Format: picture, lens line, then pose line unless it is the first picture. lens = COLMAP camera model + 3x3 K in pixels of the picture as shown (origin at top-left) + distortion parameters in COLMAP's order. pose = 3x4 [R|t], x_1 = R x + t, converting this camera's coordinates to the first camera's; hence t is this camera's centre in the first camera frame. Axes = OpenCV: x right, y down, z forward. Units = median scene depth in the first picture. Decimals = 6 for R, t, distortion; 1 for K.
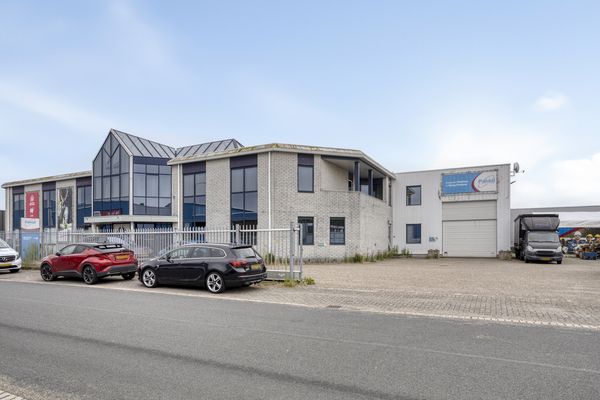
lens RADIAL K [[759.3, 0, 300.0], [0, 759.3, 200.0], [0, 0, 1]] dist [-0.001855, -0.007243]
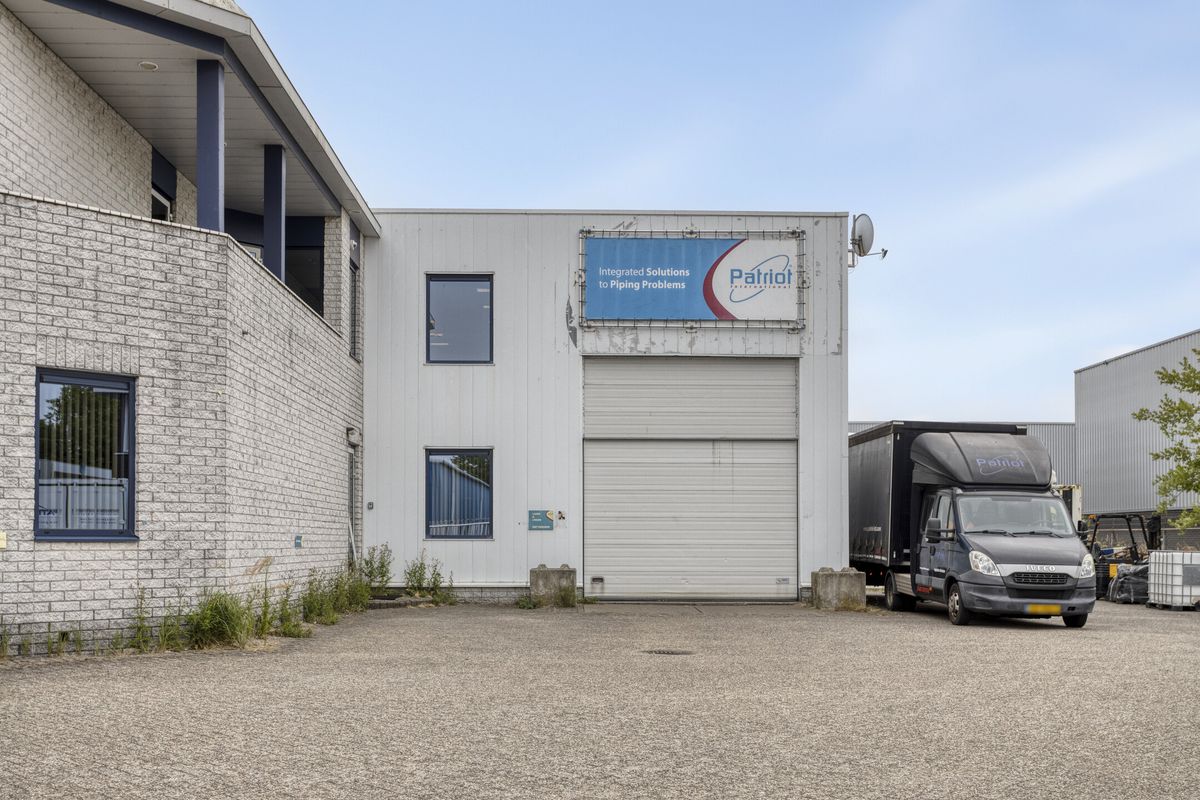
lens RADIAL K [[1347.3, 0, 599.3], [0, 1347.3, 511.7], [0, 0, 1]] dist [0.019554, 0.023977]
pose [[0.910644, 0.015260, 0.412911, 0.027480], [-0.028165, 0.999286, 0.025186, 0.039032], [-0.412231, -0.034565, 0.910423, 0.637199]]
